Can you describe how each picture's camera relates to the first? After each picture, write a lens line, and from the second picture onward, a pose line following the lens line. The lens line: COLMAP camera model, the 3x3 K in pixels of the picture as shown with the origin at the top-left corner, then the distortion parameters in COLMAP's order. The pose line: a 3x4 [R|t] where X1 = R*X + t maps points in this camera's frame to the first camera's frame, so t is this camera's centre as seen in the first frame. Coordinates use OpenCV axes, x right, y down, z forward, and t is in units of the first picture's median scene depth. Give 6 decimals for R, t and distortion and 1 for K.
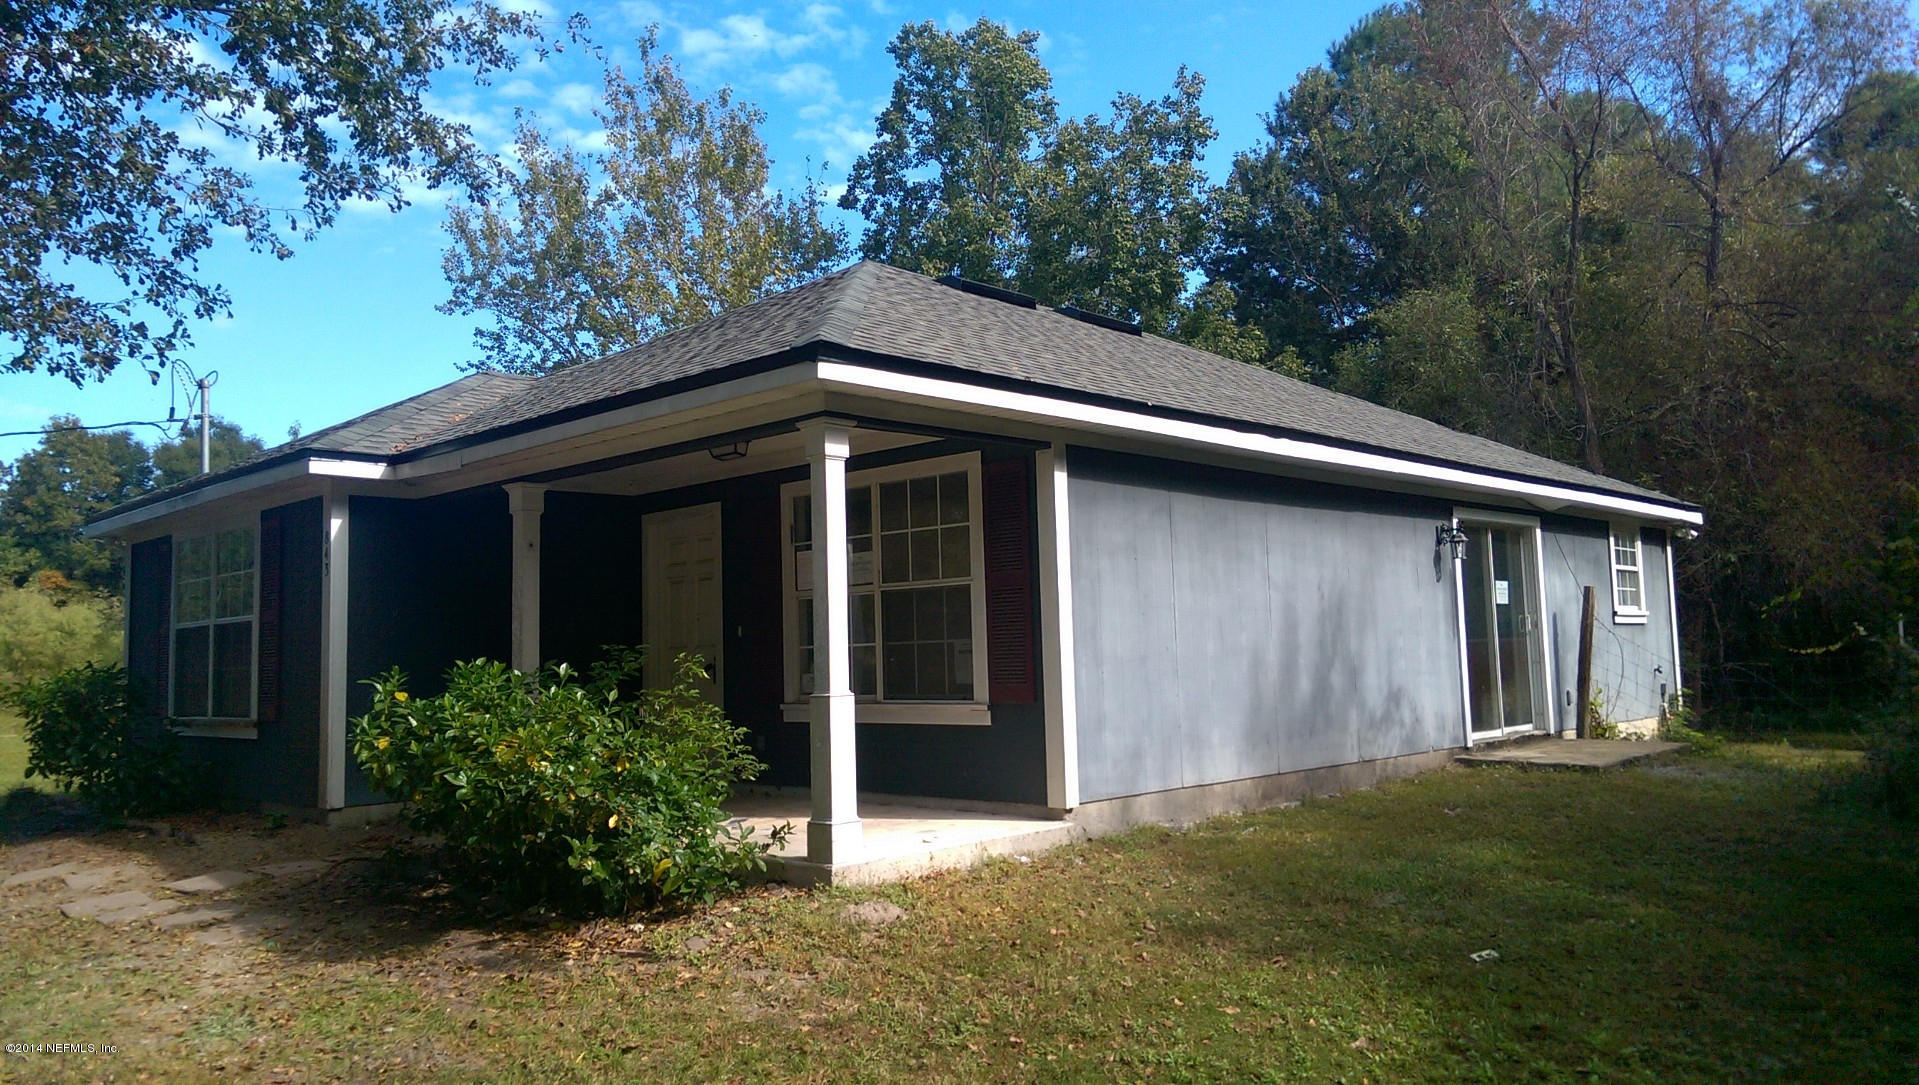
lens RADIAL K [[1351.3, 0, 955.9], [0, 1351.3, 541.2], [0, 0, 1]] dist [0.116320, -0.183679]
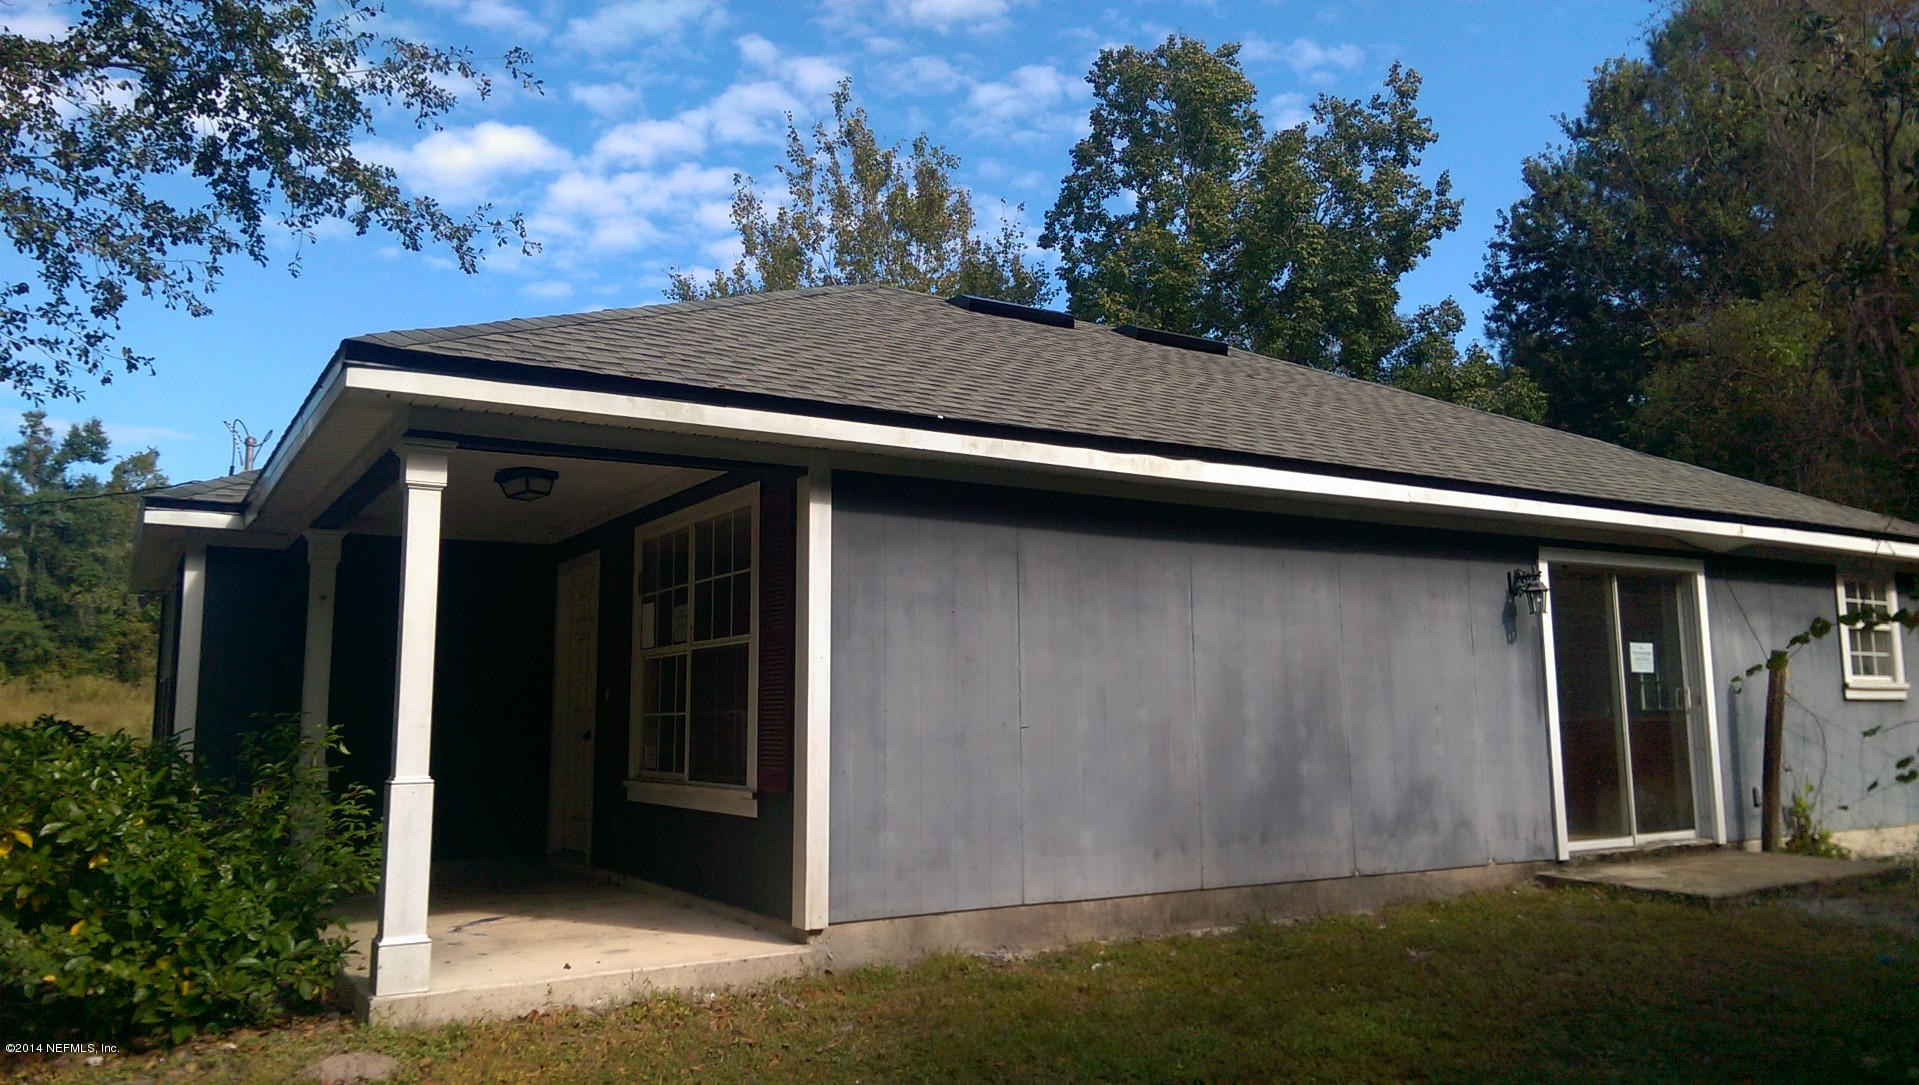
lens RADIAL K [[1351.3, 0, 955.9], [0, 1351.3, 541.2], [0, 0, 1]] dist [0.116320, -0.183679]
pose [[0.967139, -0.012150, -0.253959, 0.248524], [0.001864, 0.999169, -0.040705, 0.002699], [0.254242, 0.038894, 0.966358, 0.167139]]
